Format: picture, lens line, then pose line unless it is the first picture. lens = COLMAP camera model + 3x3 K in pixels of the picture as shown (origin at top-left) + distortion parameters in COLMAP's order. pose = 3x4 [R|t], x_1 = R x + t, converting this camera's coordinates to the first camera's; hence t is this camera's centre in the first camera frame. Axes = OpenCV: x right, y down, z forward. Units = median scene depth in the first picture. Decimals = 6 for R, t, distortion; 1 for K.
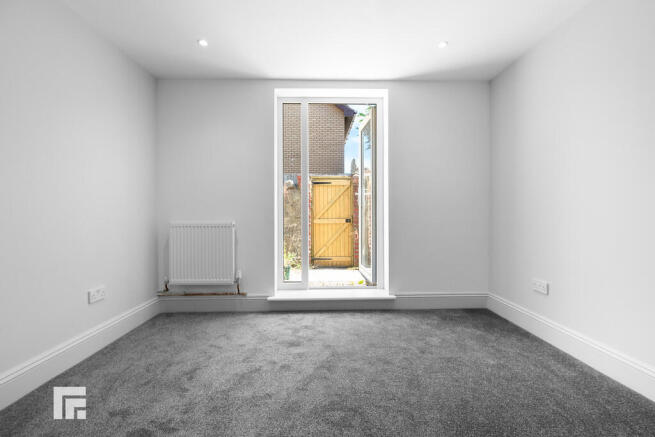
lens RADIAL K [[345.9, 0, 249.9], [0, 345.9, 217.2], [0, 0, 1]] dist [-0.000921, -0.000116]
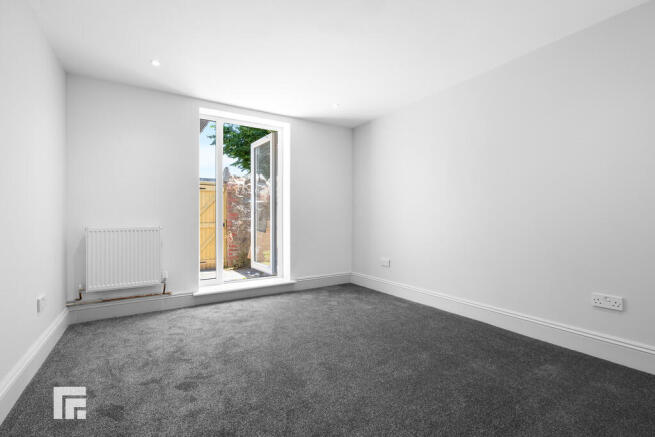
lens RADIAL K [[298.0, 0, 327.5], [0, 298.0, 218.5], [0, 0, 1]] dist [0.000314, 0.000099]
pose [[0.855682, 0.000675, 0.517502, -0.104757], [0.003676, 0.999966, -0.007383, -0.000052], [-0.517490, 0.008220, 0.855650, -0.062364]]
